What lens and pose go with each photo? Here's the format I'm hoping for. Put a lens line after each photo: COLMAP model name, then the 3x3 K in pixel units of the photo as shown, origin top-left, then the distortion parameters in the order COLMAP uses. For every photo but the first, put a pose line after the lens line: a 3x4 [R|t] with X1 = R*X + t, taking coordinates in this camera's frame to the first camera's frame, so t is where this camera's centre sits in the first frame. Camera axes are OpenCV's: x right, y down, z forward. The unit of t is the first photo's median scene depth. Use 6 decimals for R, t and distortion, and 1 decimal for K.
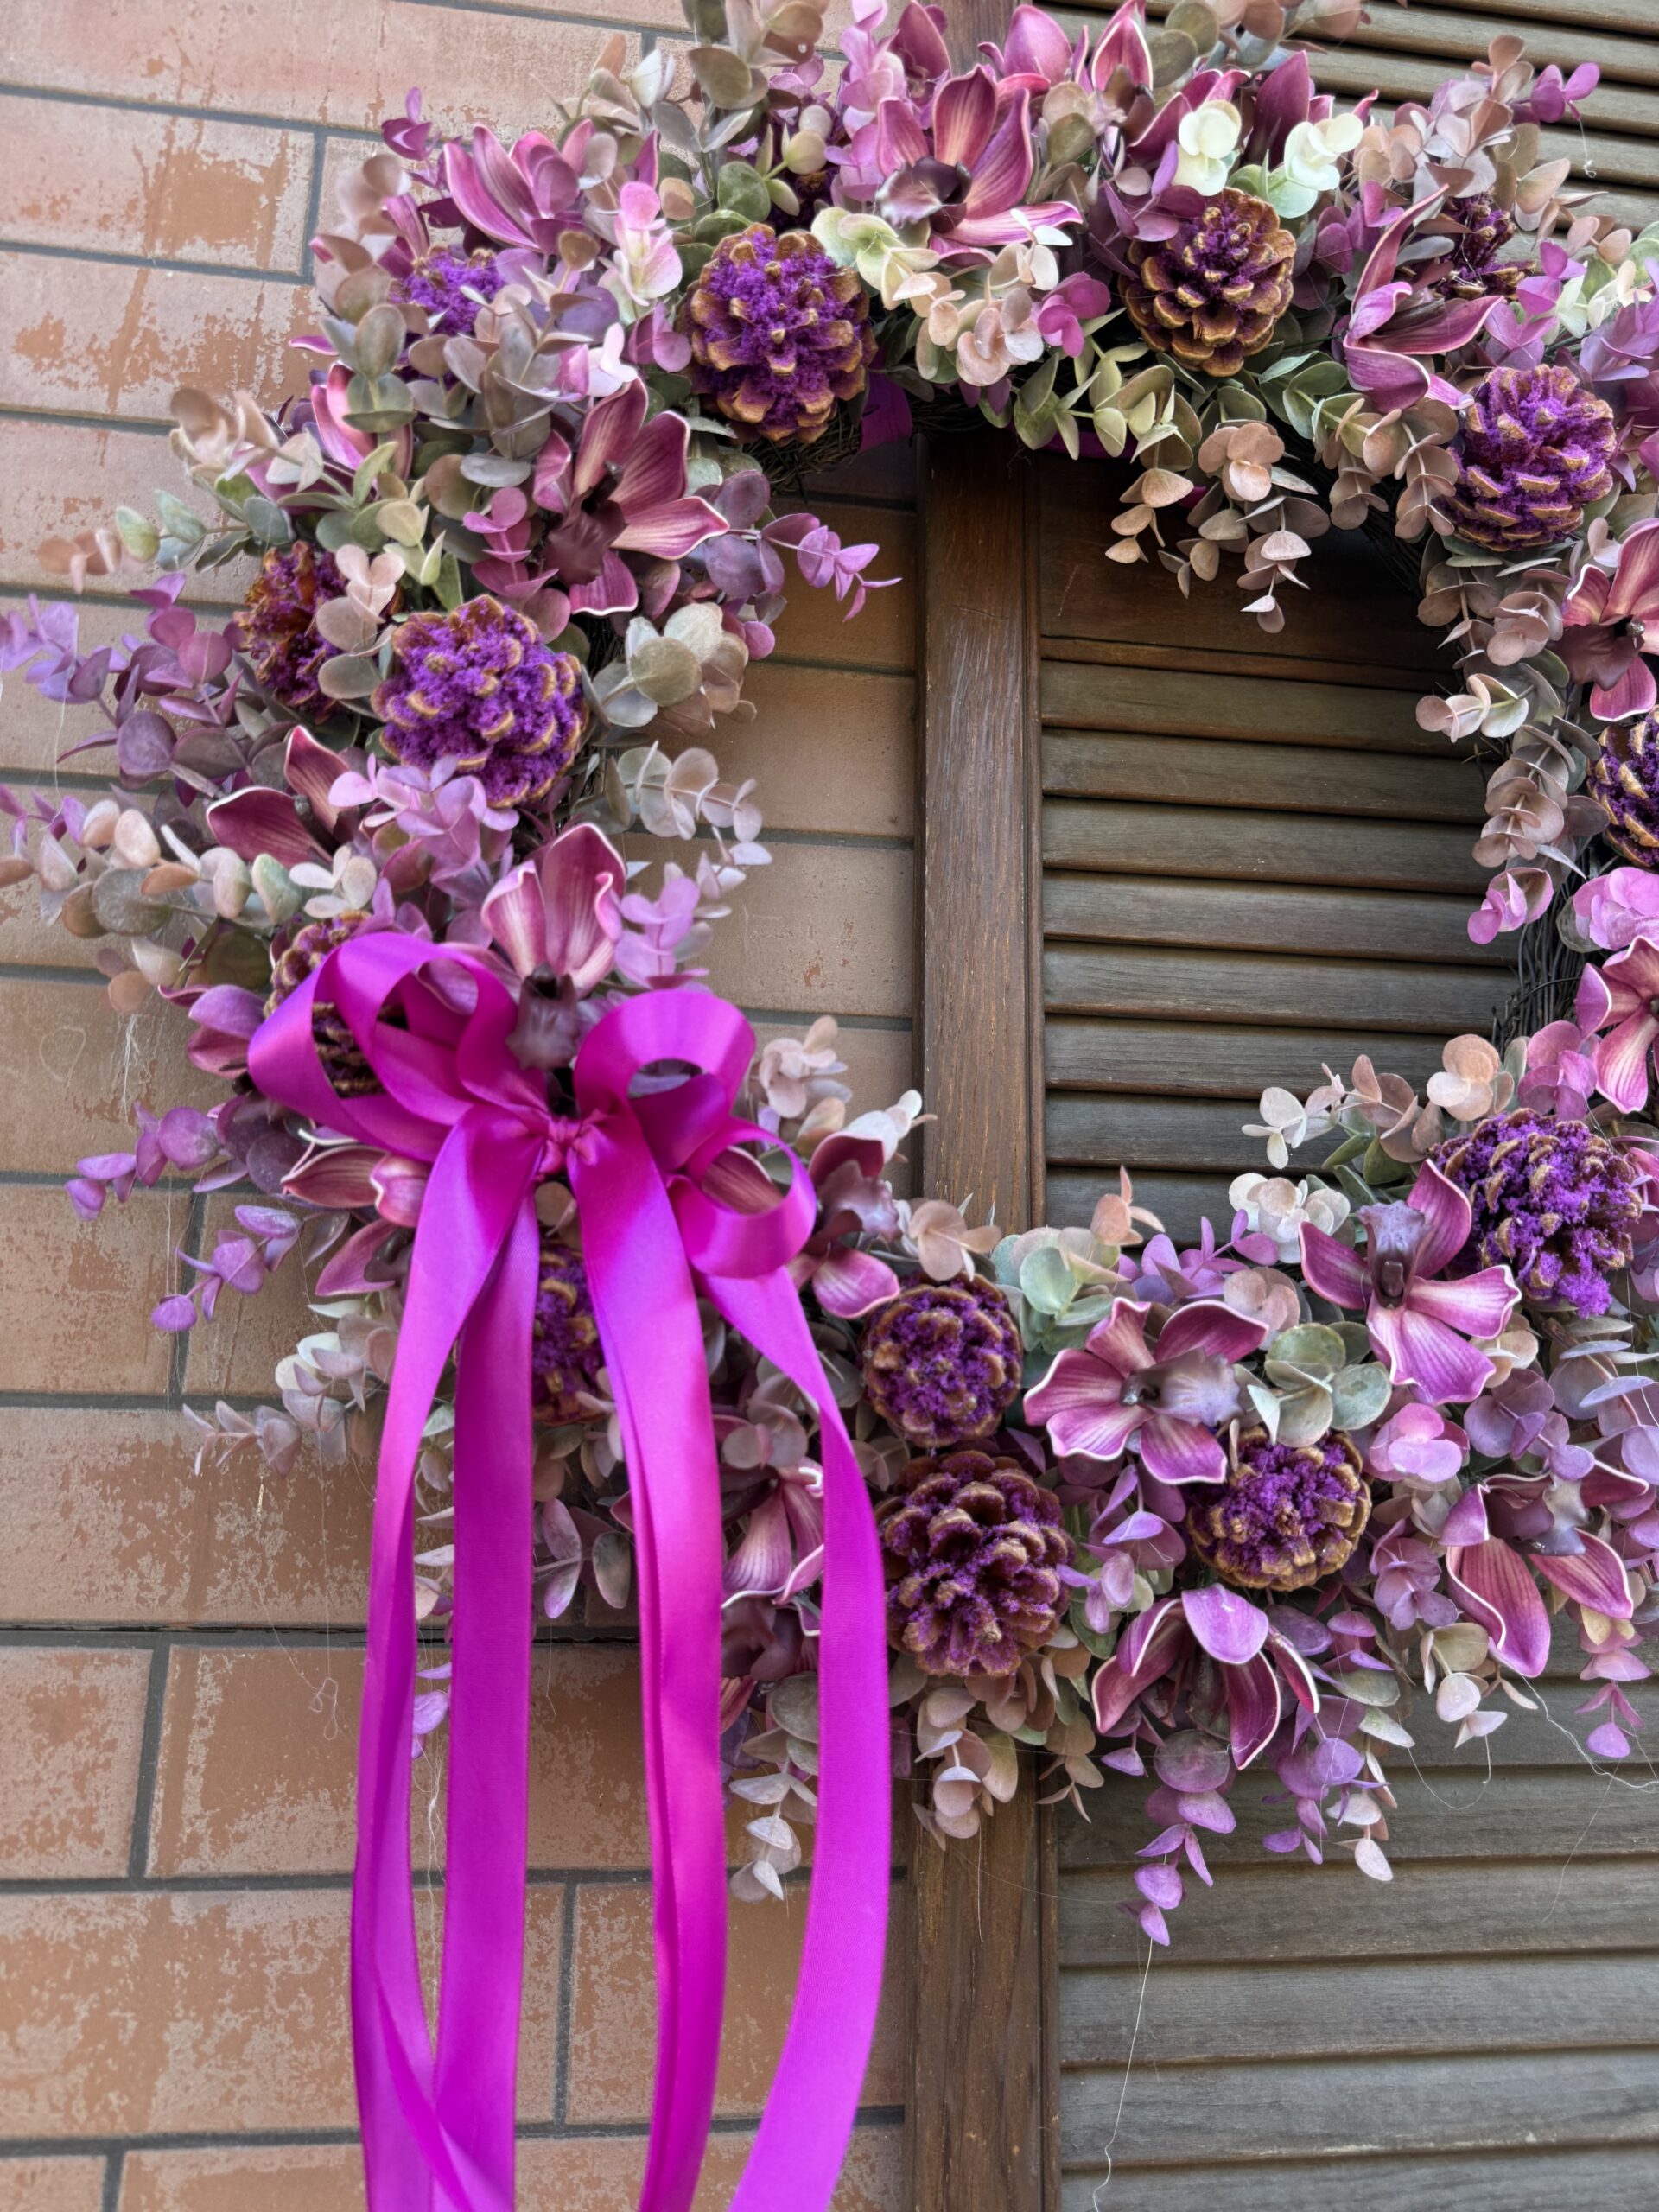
lens RADIAL K [[1548.7, 0, 843.1], [0, 1548.7, 1089.1], [0, 0, 1]] dist [-0.008378, -0.002898]
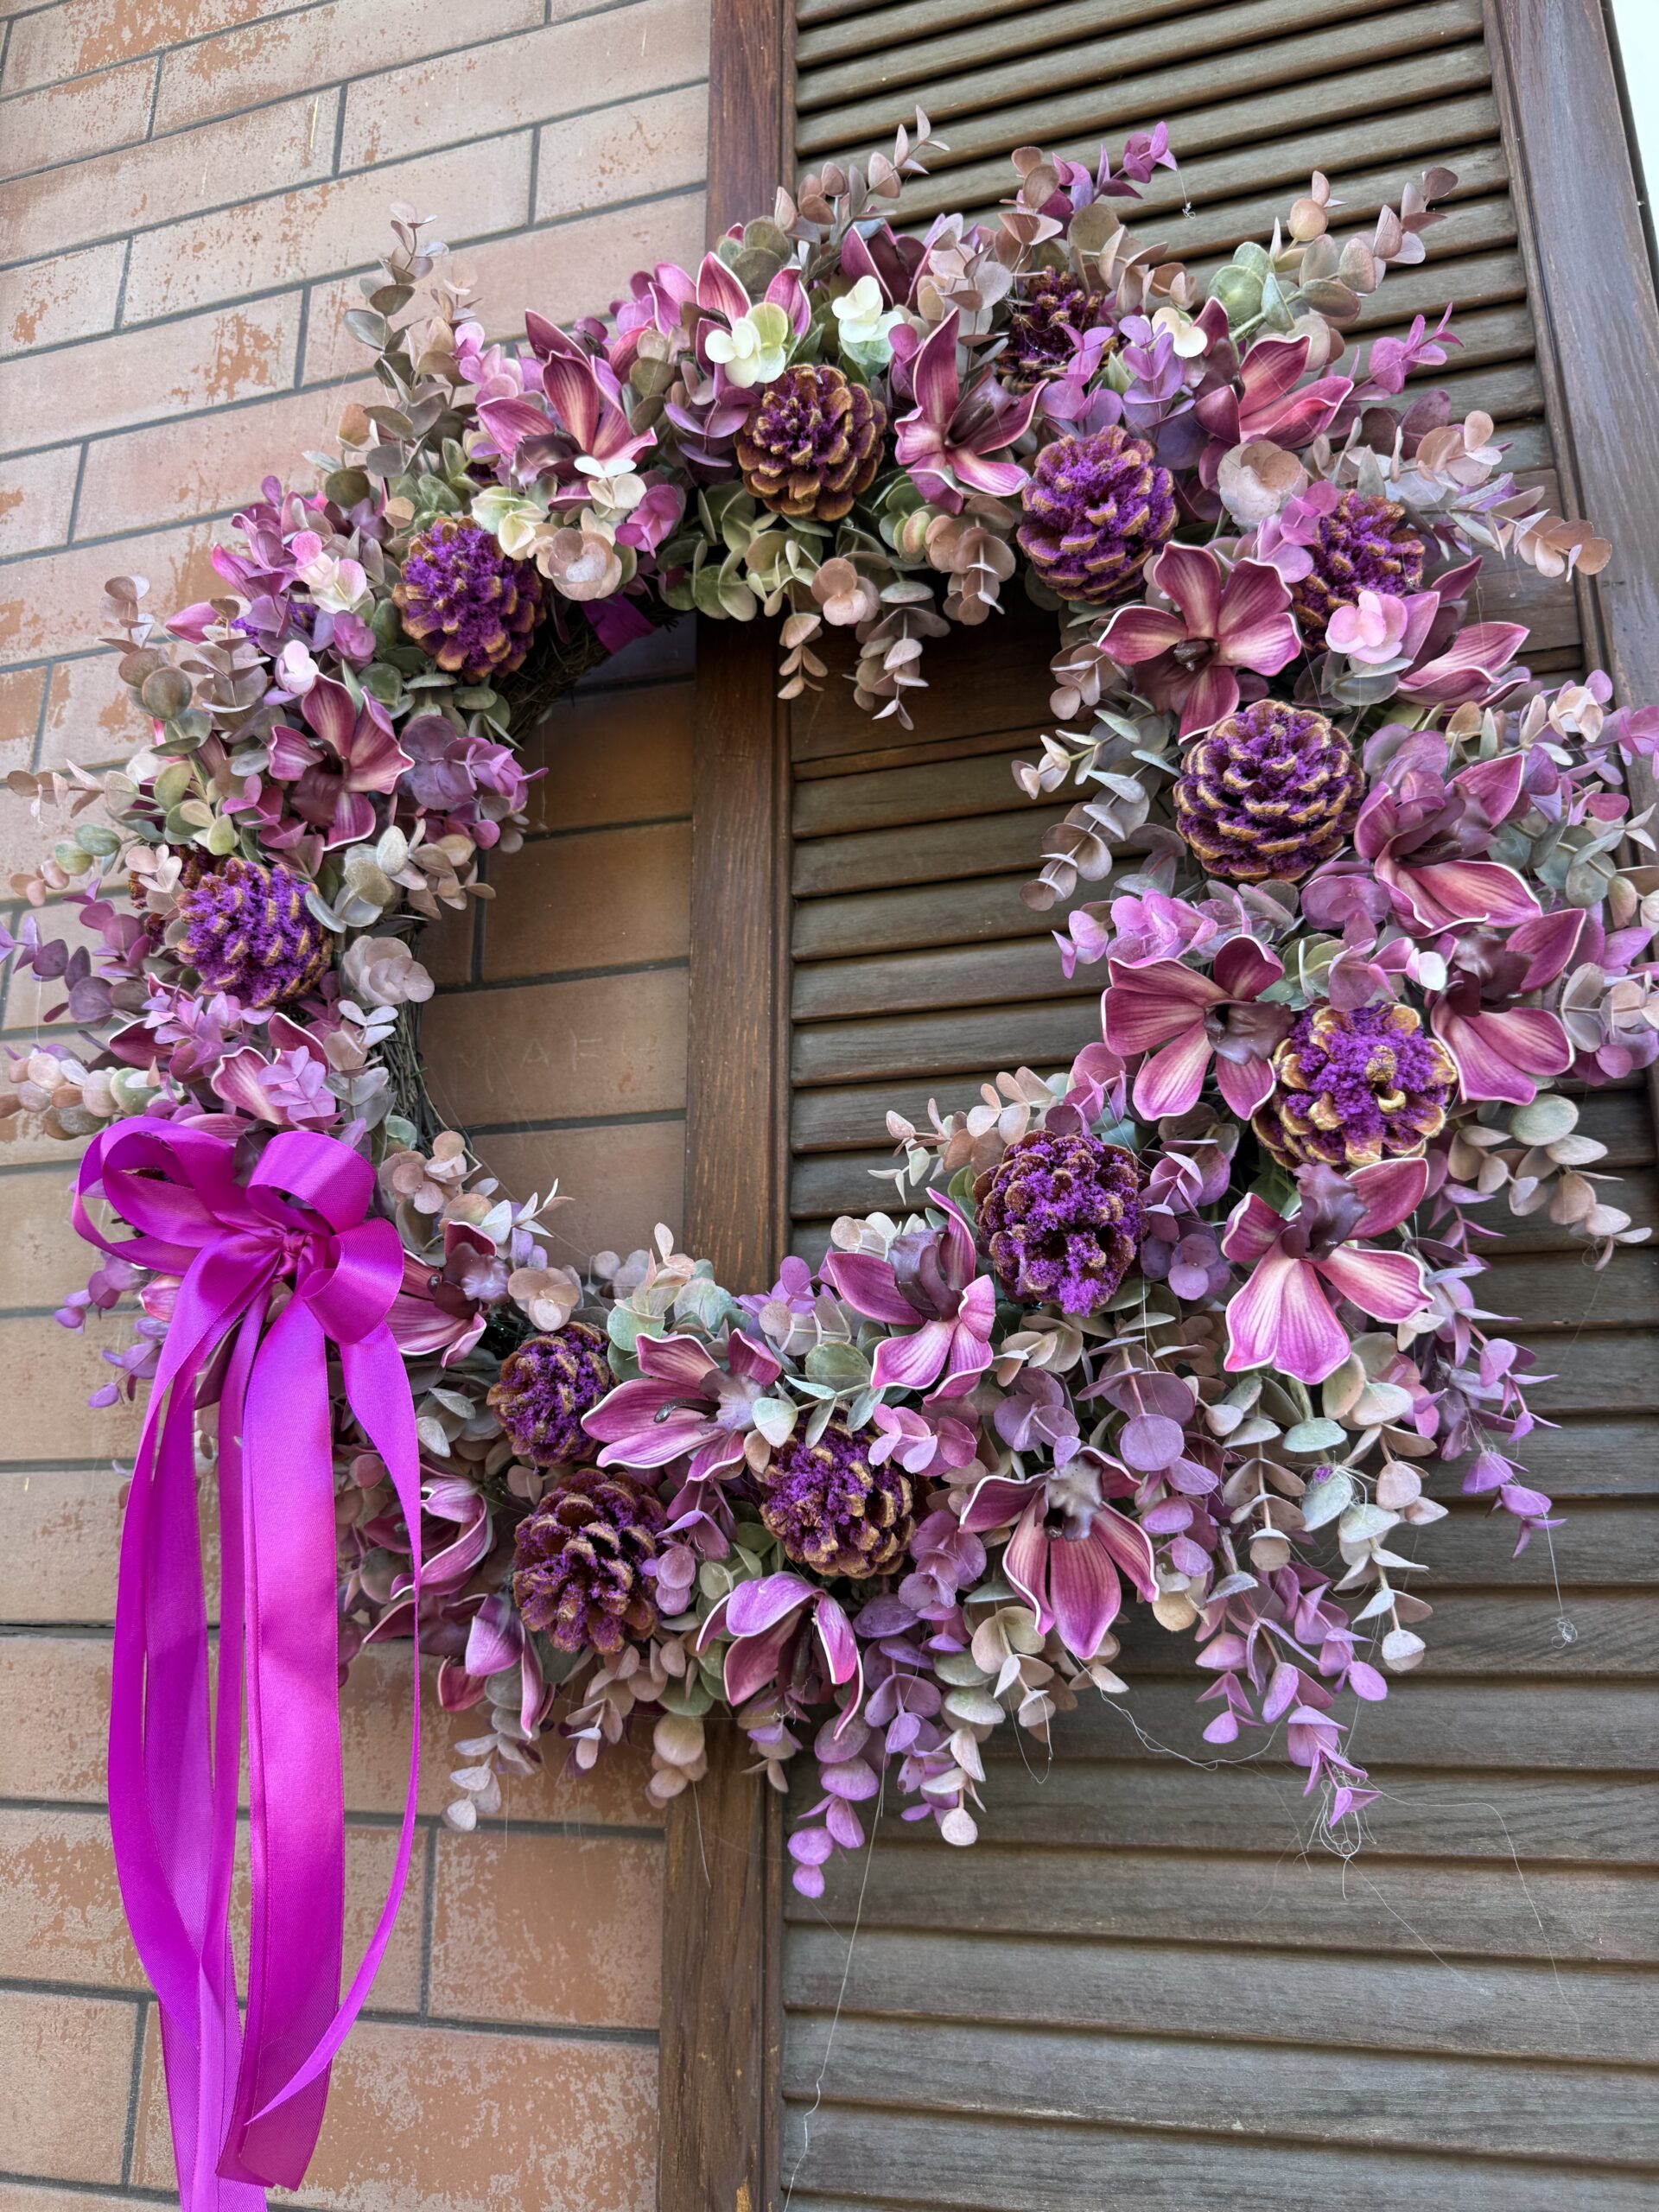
lens RADIAL K [[1548.7, 0, 840.6], [0, 1548.7, 1101.5], [0, 0, 1]] dist [-0.008378, -0.002898]
pose [[0.915210, -0.135029, -0.379681, 0.695453], [0.119685, 0.990756, -0.063854, 0.043123], [0.384793, 0.012997, 0.922911, -0.053720]]
